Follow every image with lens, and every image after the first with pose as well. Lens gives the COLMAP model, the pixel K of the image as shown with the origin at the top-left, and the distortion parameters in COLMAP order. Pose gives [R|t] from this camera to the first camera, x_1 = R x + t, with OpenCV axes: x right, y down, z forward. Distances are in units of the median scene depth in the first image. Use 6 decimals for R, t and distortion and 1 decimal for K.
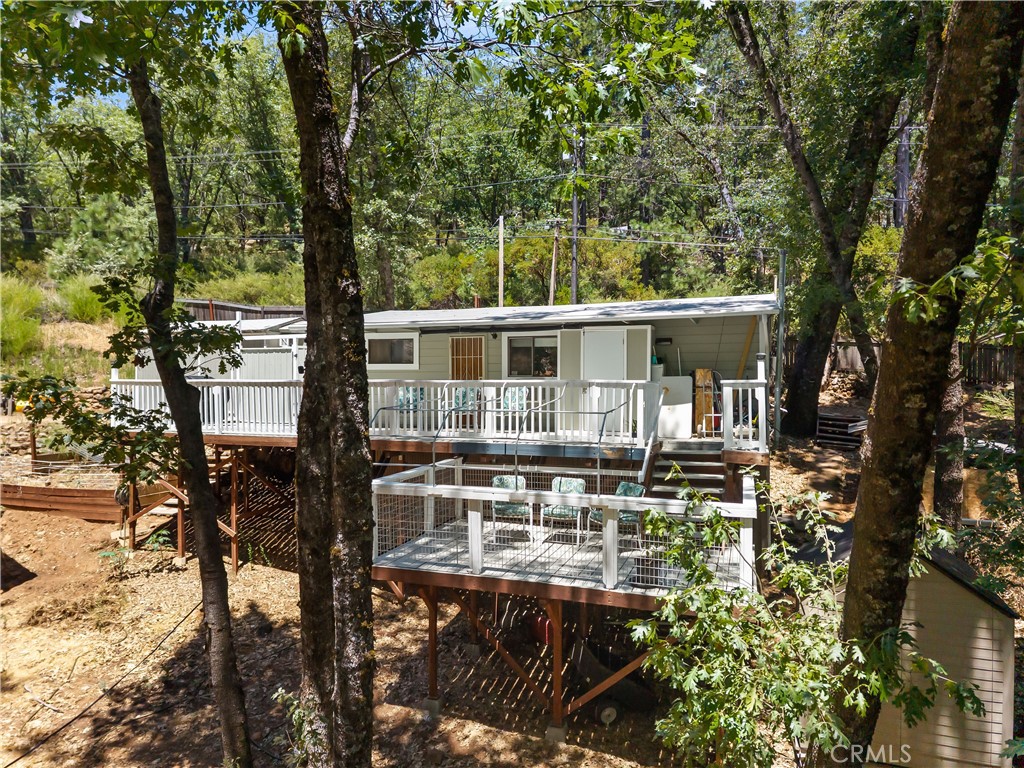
lens RADIAL K [[704.9, 0, 512.0], [0, 704.9, 384.0], [0, 0, 1]] dist [0.073646, -0.098962]
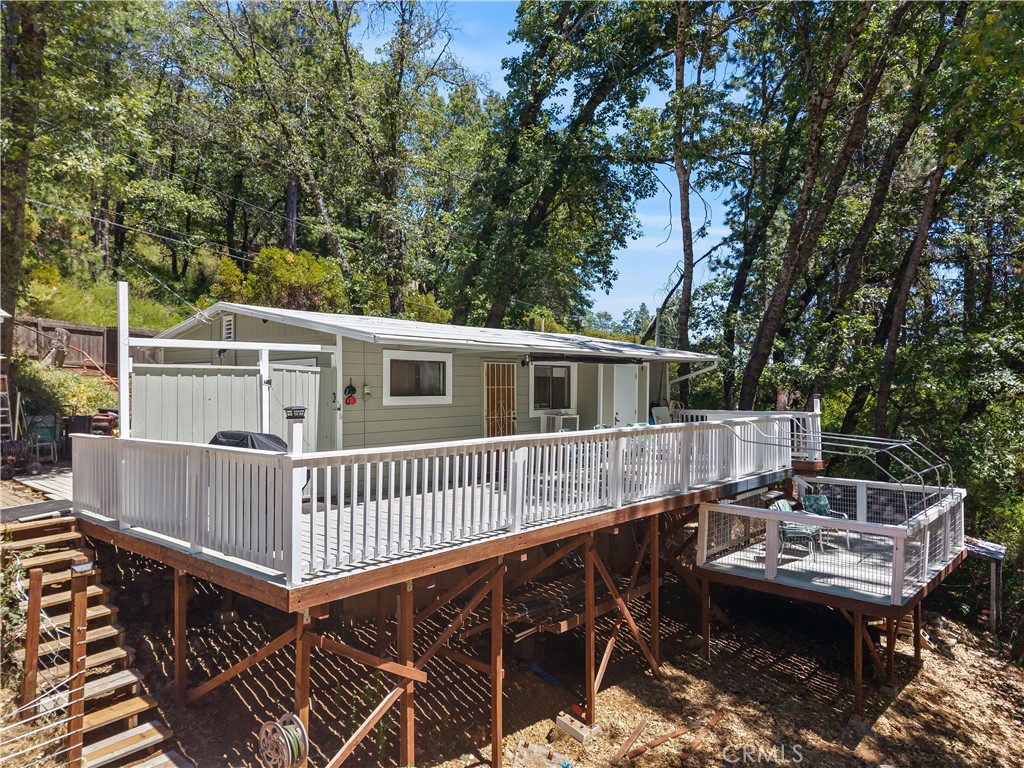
lens RADIAL K [[704.9, 0, 512.0], [0, 704.9, 384.0], [0, 0, 1]] dist [0.073646, -0.098962]
pose [[0.377145, 0.003695, 0.926147, -0.904058], [0.005646, 0.999964, -0.006288, -0.042086], [-0.926137, 0.007601, 0.377110, 0.769414]]
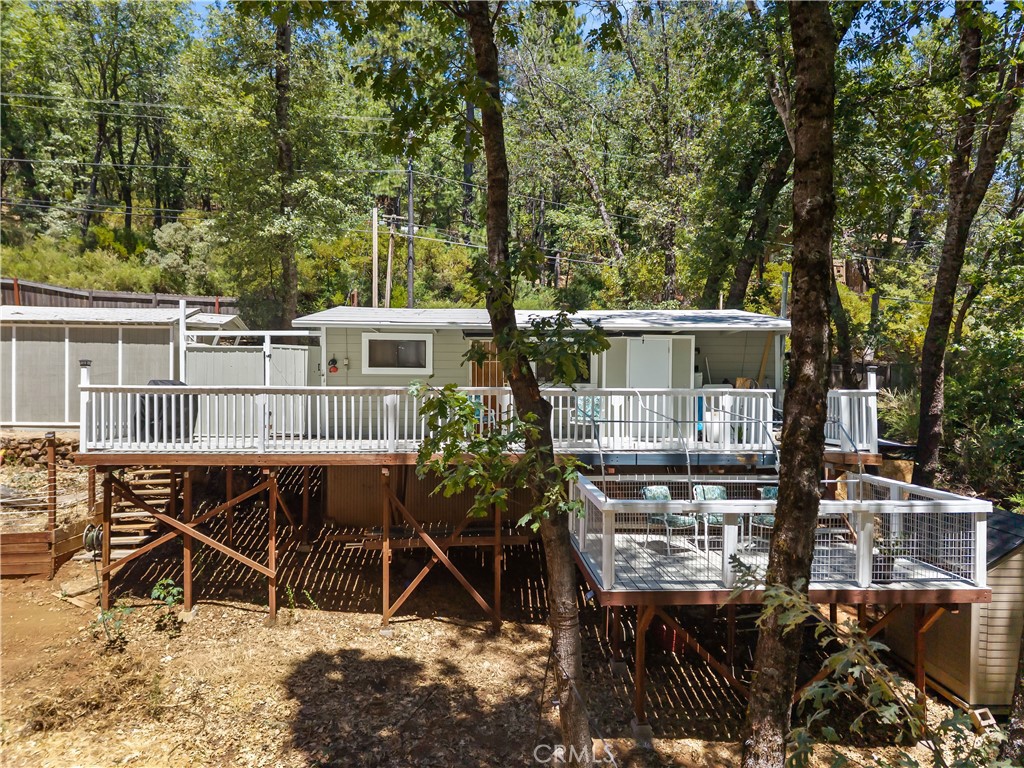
lens RADIAL K [[716.7, 0, 512.0], [0, 716.7, 384.0], [0, 0, 1]] dist [0.009035, 0.001384]
pose [[0.914853, 0.005160, 0.403755, -0.472903], [-0.003953, 0.999985, -0.003823, -0.006220], [-0.403768, 0.001902, 0.914859, 0.134267]]
